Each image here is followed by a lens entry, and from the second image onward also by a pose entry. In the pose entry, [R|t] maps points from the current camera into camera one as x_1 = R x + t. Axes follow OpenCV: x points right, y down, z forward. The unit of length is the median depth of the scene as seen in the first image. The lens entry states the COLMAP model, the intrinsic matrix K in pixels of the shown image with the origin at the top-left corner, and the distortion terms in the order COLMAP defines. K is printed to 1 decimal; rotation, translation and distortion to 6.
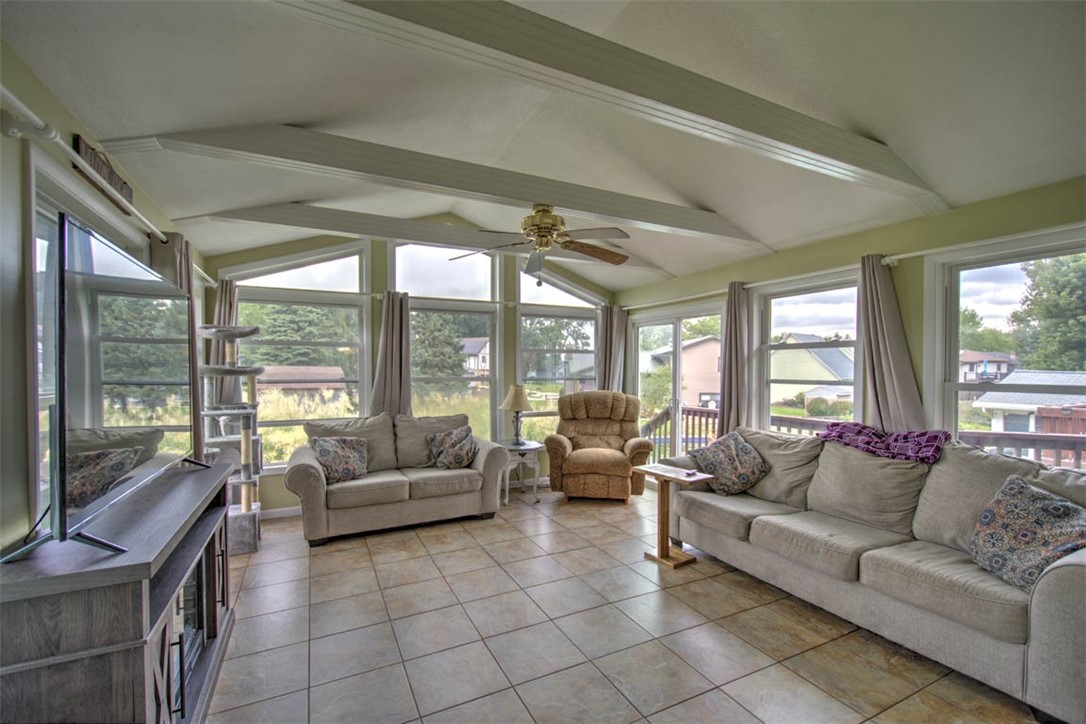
lens RADIAL K [[465.8, 0, 529.1], [0, 465.8, 376.6], [0, 0, 1]] dist [0.013061, 0.000000]
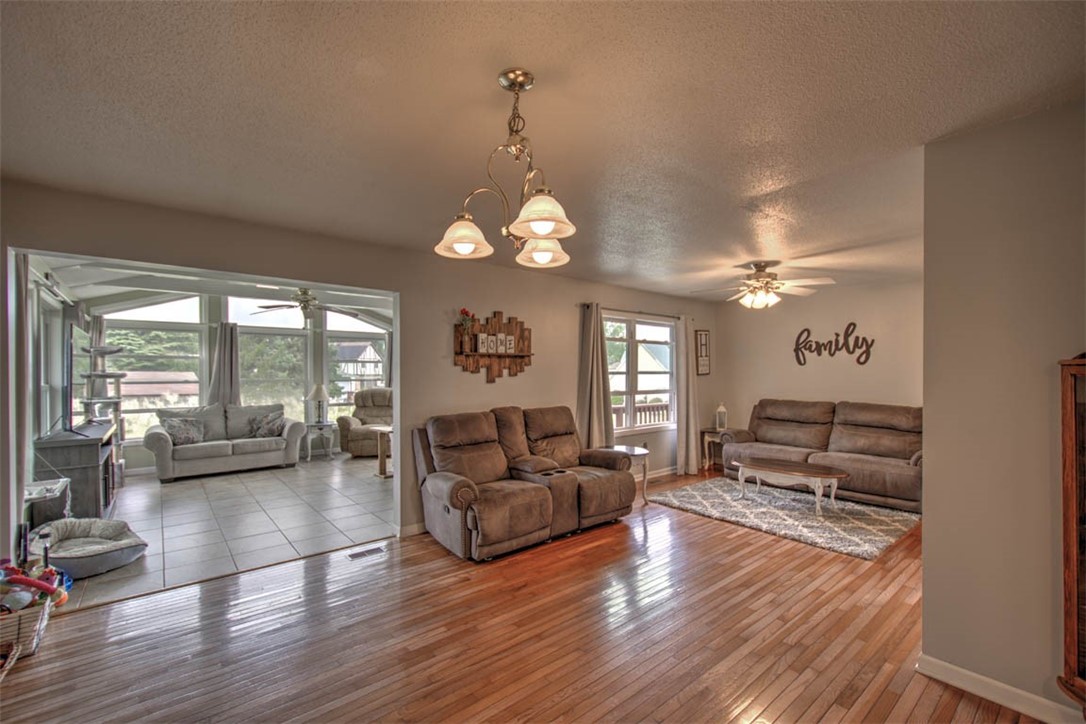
lens RADIAL K [[465.4, 0, 540.2], [0, 465.4, 374.6], [0, 0, 1]] dist [0.010870, -0.007003]
pose [[0.968882, -0.002679, 0.247509, 0.332796], [0.006347, 0.999882, -0.014022, 0.013586], [-0.247442, 0.015157, 0.968784, -0.738623]]
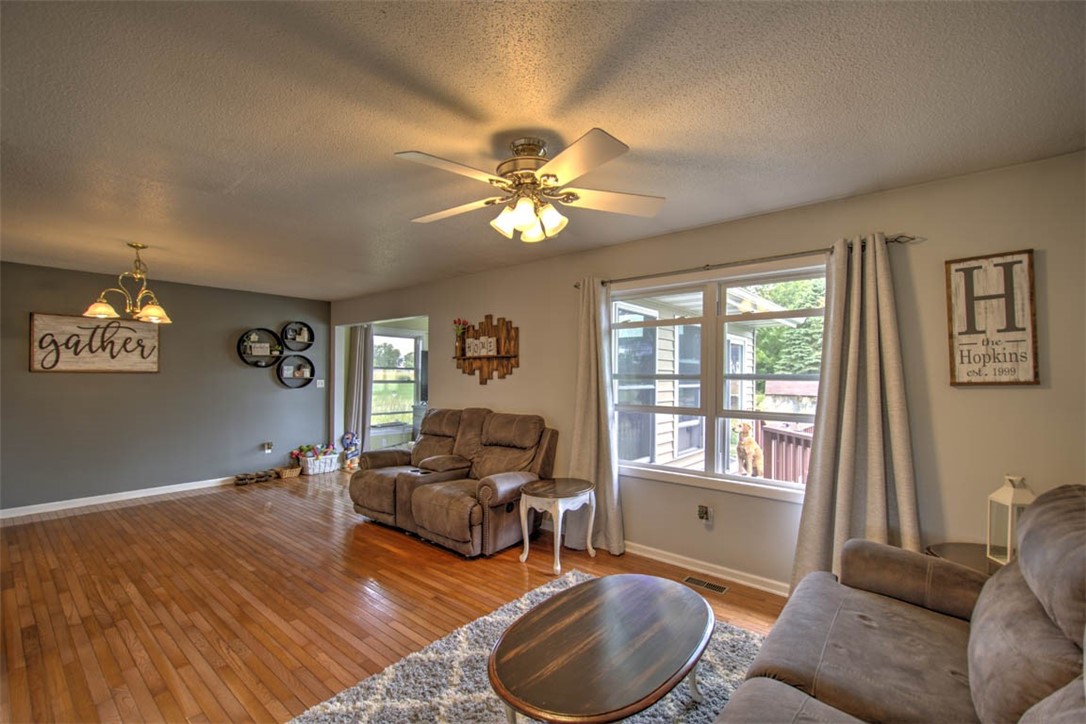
lens RADIAL K [[465.4, 0, 540.2], [0, 465.4, 374.6], [0, 0, 1]] dist [0.010870, -0.007003]
pose [[0.417974, 0.002021, -0.908457, 1.414011], [-0.023842, 0.999677, -0.008746, 0.001429], [0.908146, 0.025315, 0.417887, -0.104989]]
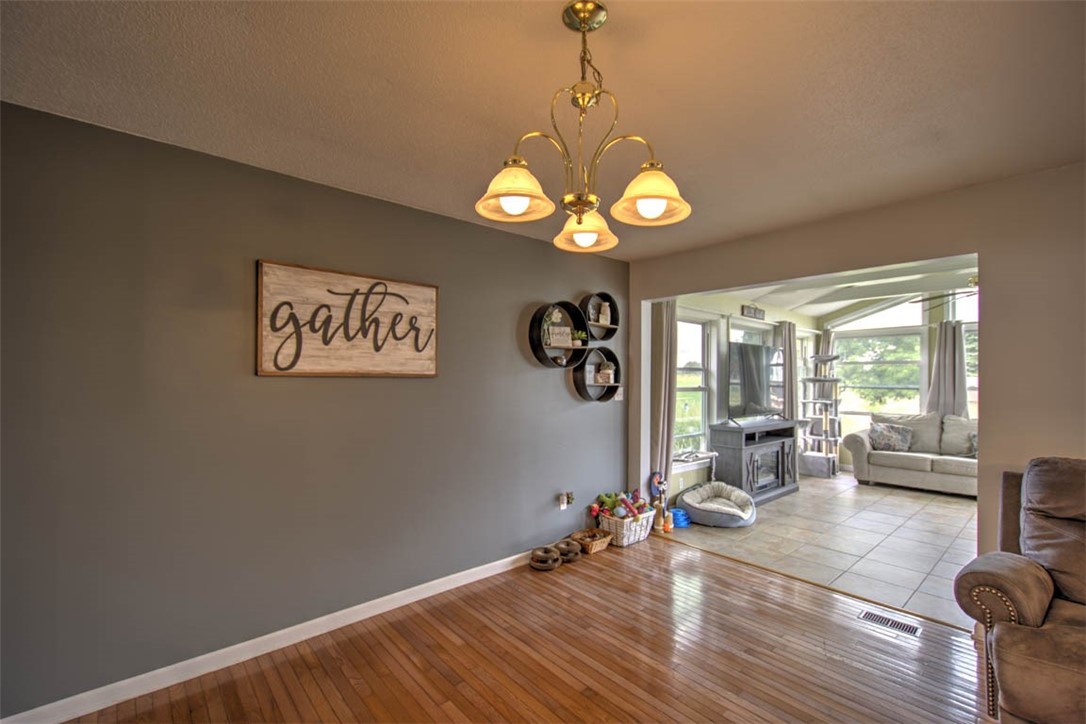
lens RADIAL K [[465.4, 0, 540.2], [0, 465.4, 374.6], [0, 0, 1]] dist [0.010870, -0.007003]
pose [[0.269949, -0.003696, -0.962868, 0.700817], [-0.022797, 0.999688, -0.010229, 0.008329], [0.962605, 0.024712, 0.269780, -0.477487]]
